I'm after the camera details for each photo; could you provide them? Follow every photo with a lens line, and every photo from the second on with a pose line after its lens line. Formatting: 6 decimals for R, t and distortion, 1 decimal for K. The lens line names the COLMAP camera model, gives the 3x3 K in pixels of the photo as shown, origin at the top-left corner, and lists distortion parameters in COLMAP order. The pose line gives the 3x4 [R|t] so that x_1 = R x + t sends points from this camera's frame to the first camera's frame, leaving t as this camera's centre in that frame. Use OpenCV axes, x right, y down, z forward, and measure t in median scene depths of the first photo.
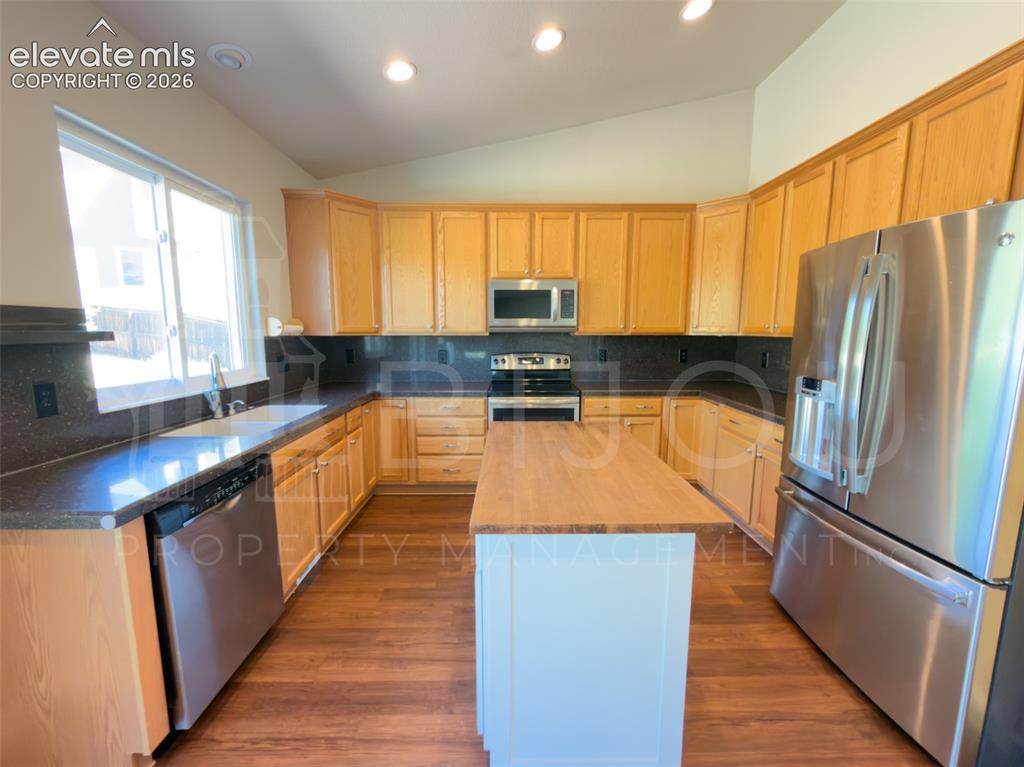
lens RADIAL K [[410.4, 0, 511.8], [0, 410.4, 385.5], [0, 0, 1]] dist [0.000221, -0.000240]
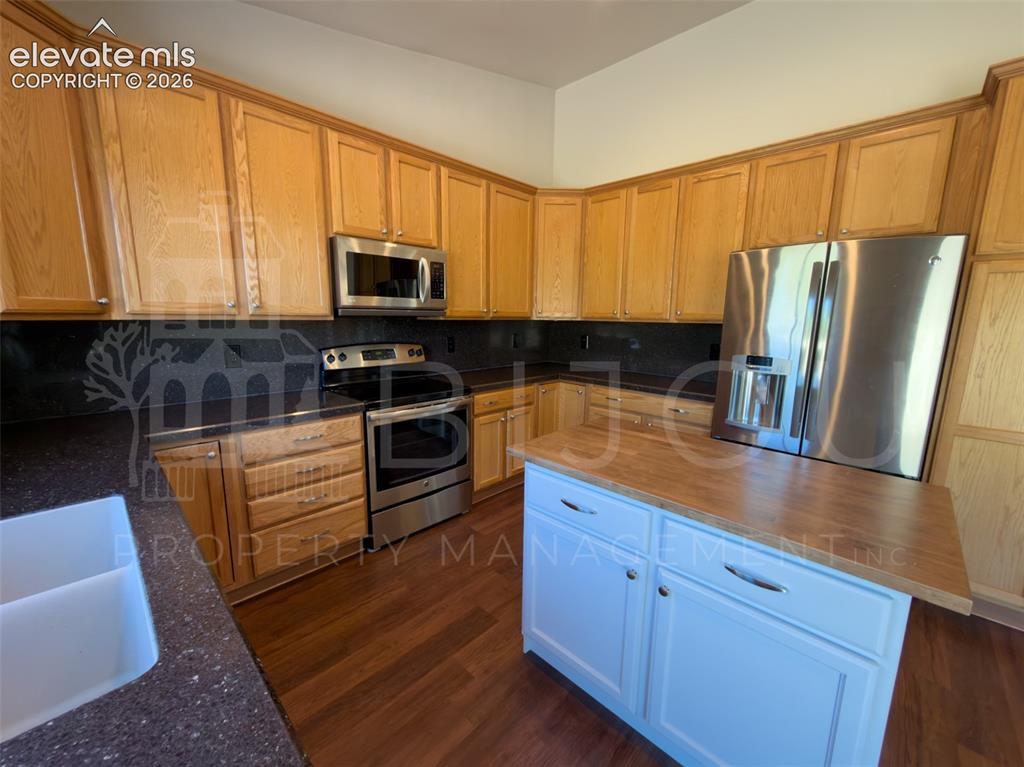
lens RADIAL K [[410.4, 0, 511.8], [0, 410.4, 385.5], [0, 0, 1]] dist [0.000221, -0.000240]
pose [[0.701439, -0.111742, 0.703915, -0.349868], [0.083586, 0.993715, 0.074454, -0.043947], [-0.707811, 0.006612, 0.706371, 0.339349]]
